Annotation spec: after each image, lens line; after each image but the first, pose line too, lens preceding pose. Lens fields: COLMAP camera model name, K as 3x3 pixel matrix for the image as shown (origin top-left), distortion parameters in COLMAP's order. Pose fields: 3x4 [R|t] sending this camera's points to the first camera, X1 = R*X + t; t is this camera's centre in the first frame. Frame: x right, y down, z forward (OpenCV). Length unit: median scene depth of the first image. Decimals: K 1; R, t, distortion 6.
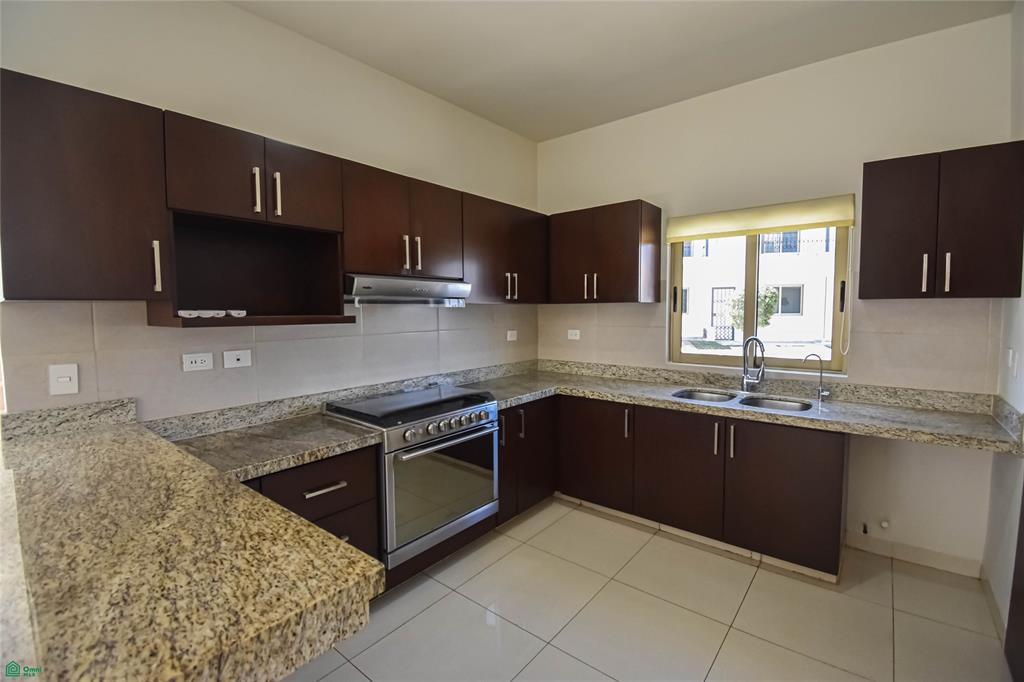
lens RADIAL K [[452.3, 0, 502.0], [0, 452.3, 341.8], [0, 0, 1]] dist [-0.015456, -0.005398]
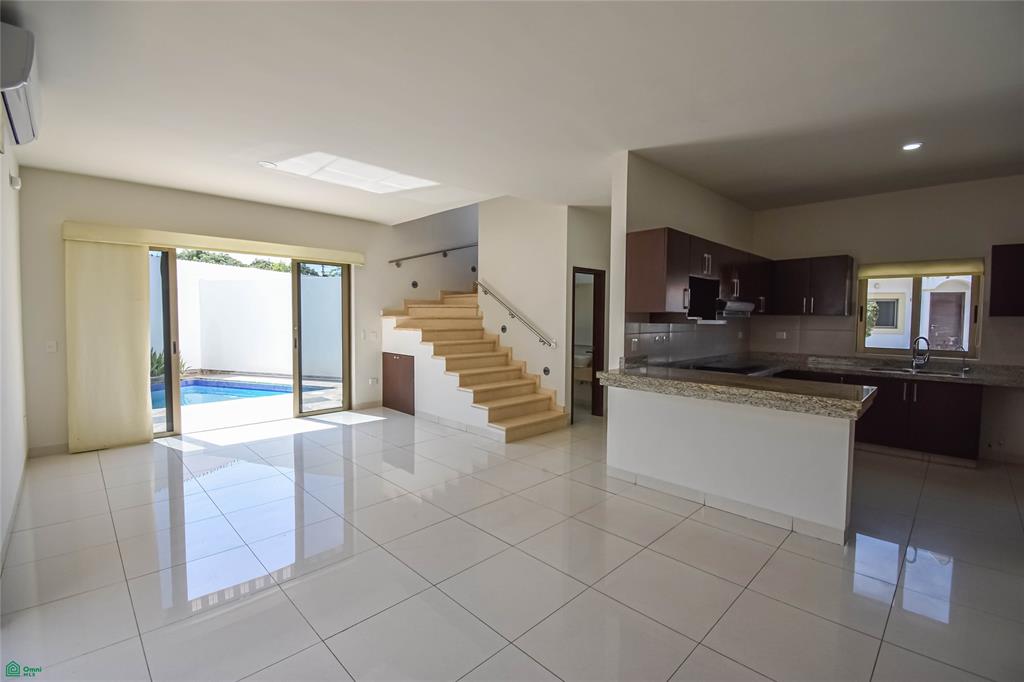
lens RADIAL K [[452.3, 0, 515.3], [0, 452.3, 340.0], [0, 0, 1]] dist [-0.015456, -0.005398]
pose [[0.994490, 0.022303, -0.102434, -0.592009], [-0.024268, 0.999544, -0.017977, 0.050042], [0.101987, 0.020364, 0.994577, -0.624658]]
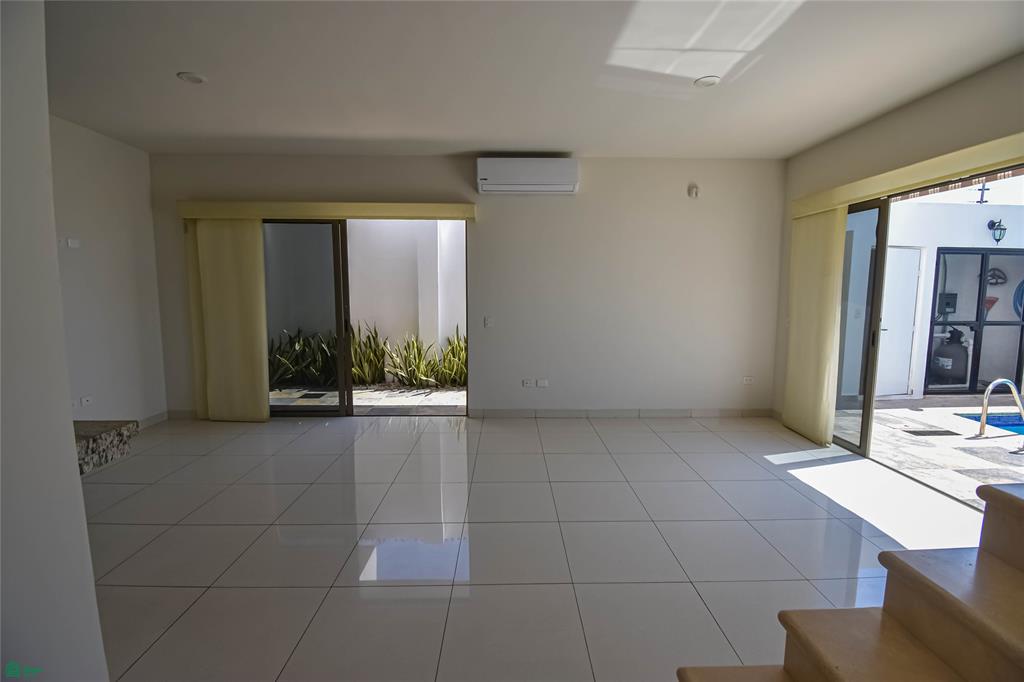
lens RADIAL K [[452.3, 0, 514.7], [0, 452.3, 338.3], [0, 0, 1]] dist [-0.015456, -0.005398]
pose [[-0.747677, 0.076952, -0.659589, -0.481631], [-0.045663, 0.984954, 0.166673, -0.098409], [0.662491, 0.154736, -0.732913, 1.432228]]
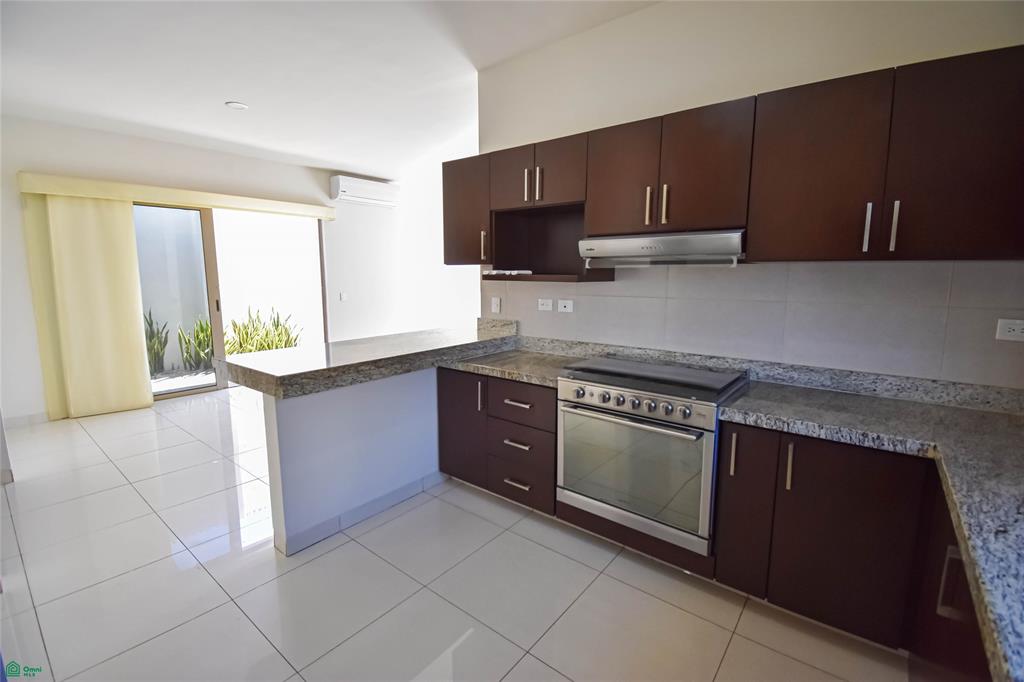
lens RADIAL K [[452.3, 0, 517.3], [0, 452.3, 334.8], [0, 0, 1]] dist [-0.015456, -0.005398]
pose [[0.013292, 0.142952, -0.989640, 0.876470], [-0.074515, 0.987117, 0.141587, -0.066015], [0.997131, 0.071861, 0.023773, 0.901315]]
